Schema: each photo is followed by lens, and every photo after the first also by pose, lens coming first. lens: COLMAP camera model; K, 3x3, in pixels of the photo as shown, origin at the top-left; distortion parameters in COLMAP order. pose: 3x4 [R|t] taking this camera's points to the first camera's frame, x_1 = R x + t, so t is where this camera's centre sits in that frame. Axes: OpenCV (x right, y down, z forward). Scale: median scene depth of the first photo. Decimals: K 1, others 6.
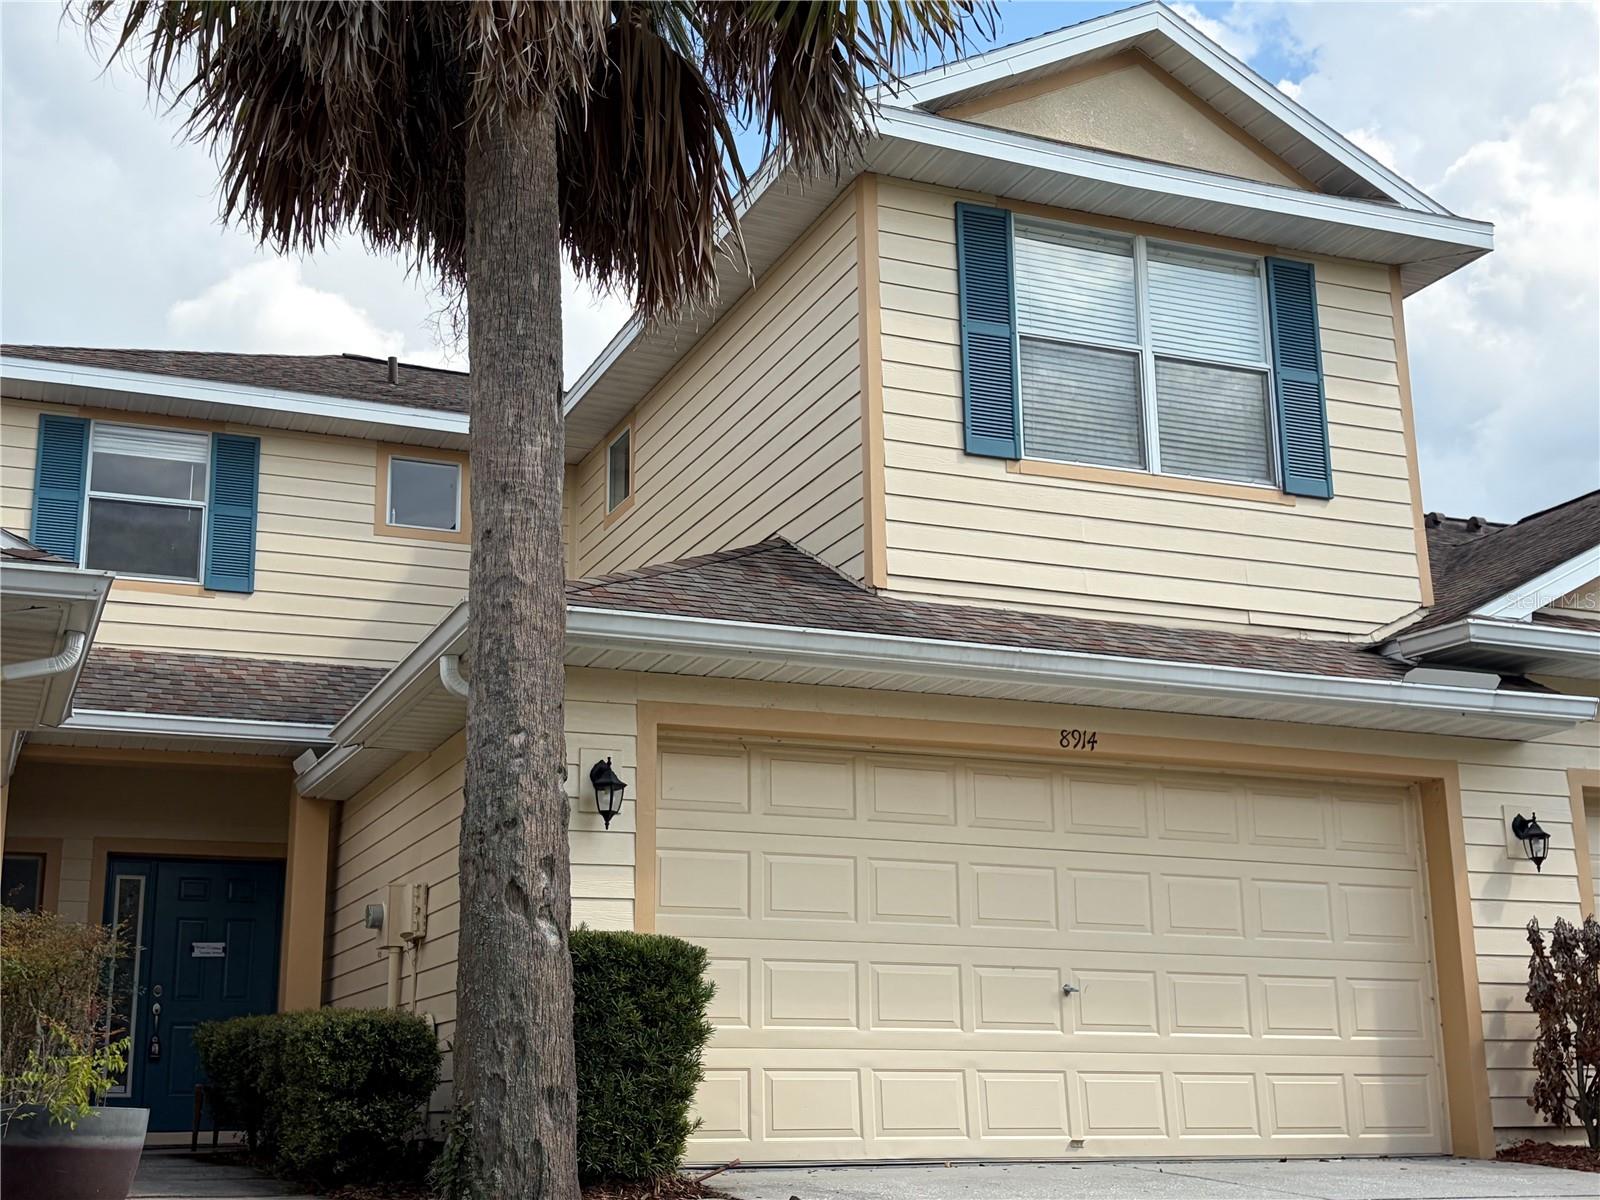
lens RADIAL K [[1953.0, 0, 800.0], [0, 1953.0, 600.0], [0, 0, 1]] dist [0.021644, -0.024160]
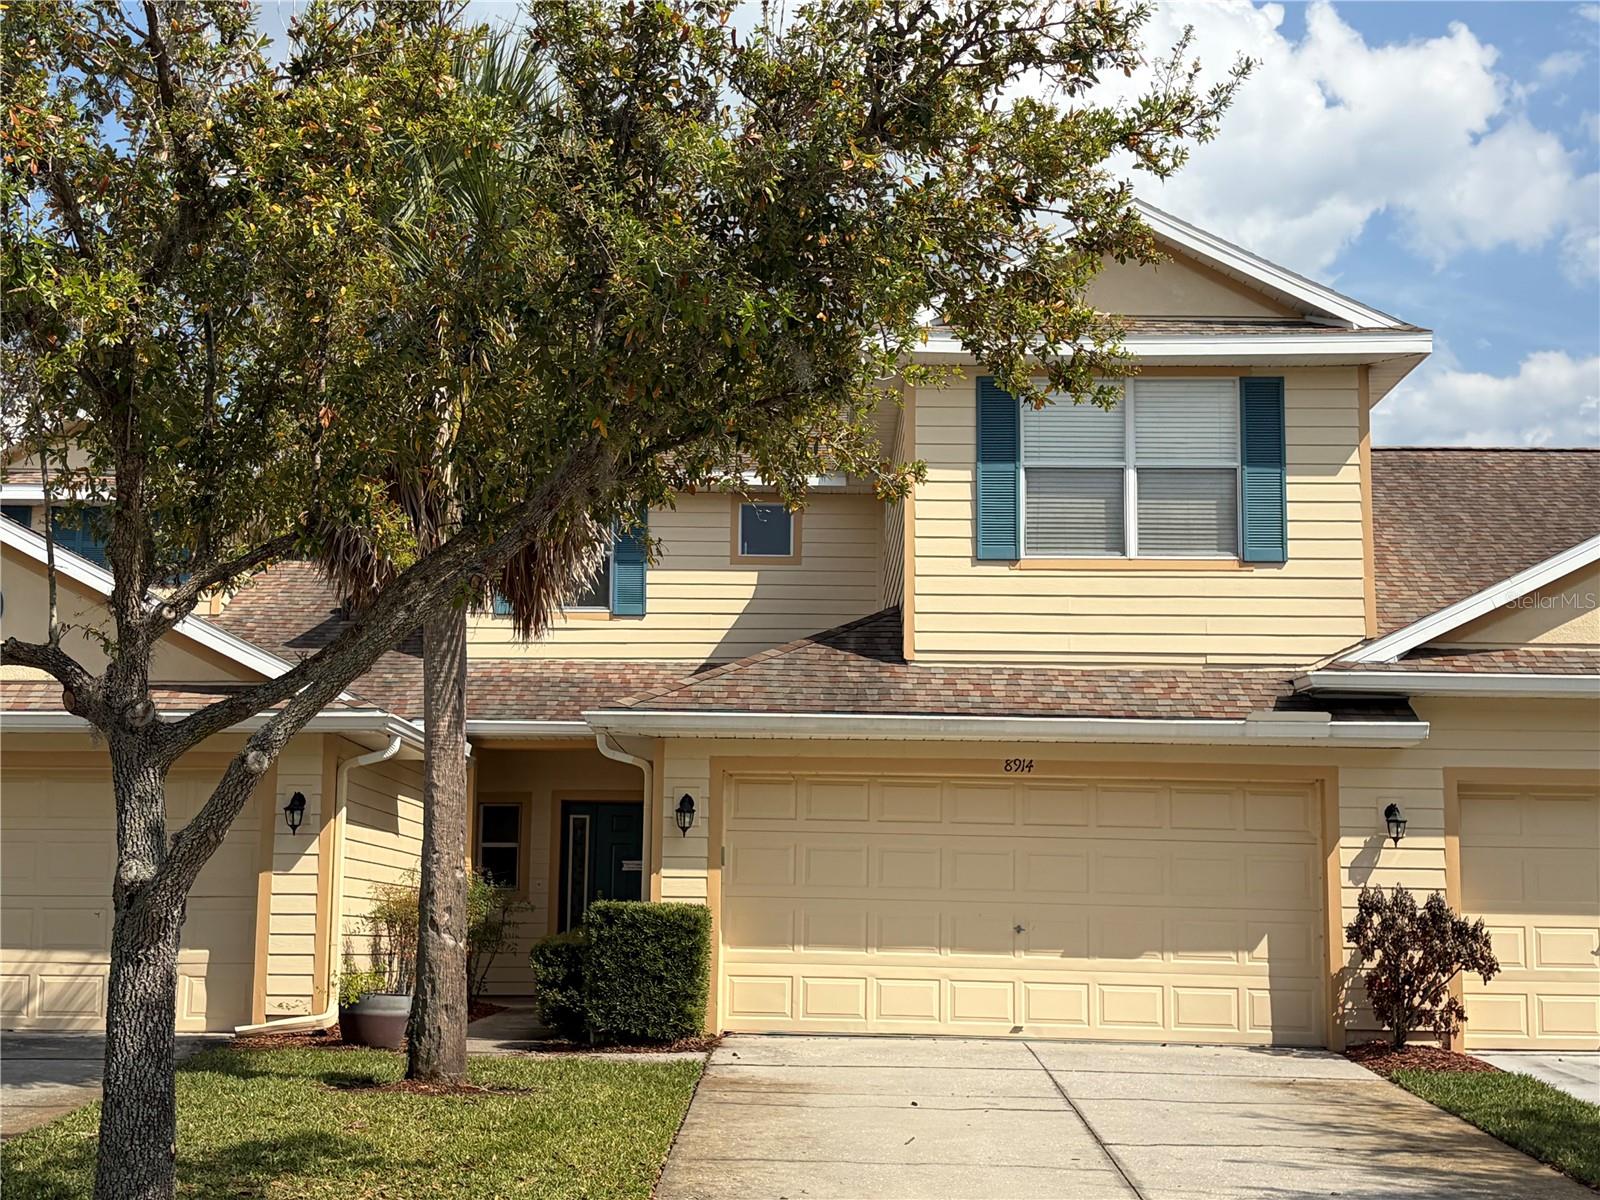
lens RADIAL K [[2329.2, 0, 800.0], [0, 2329.2, 600.0], [0, 0, 1]] dist [0.082123, 0.006139]
pose [[0.914471, -0.033203, -0.403287, 0.658724], [0.078442, 0.992269, 0.096176, -0.221205], [0.396976, -0.119585, 0.910005, -0.628190]]
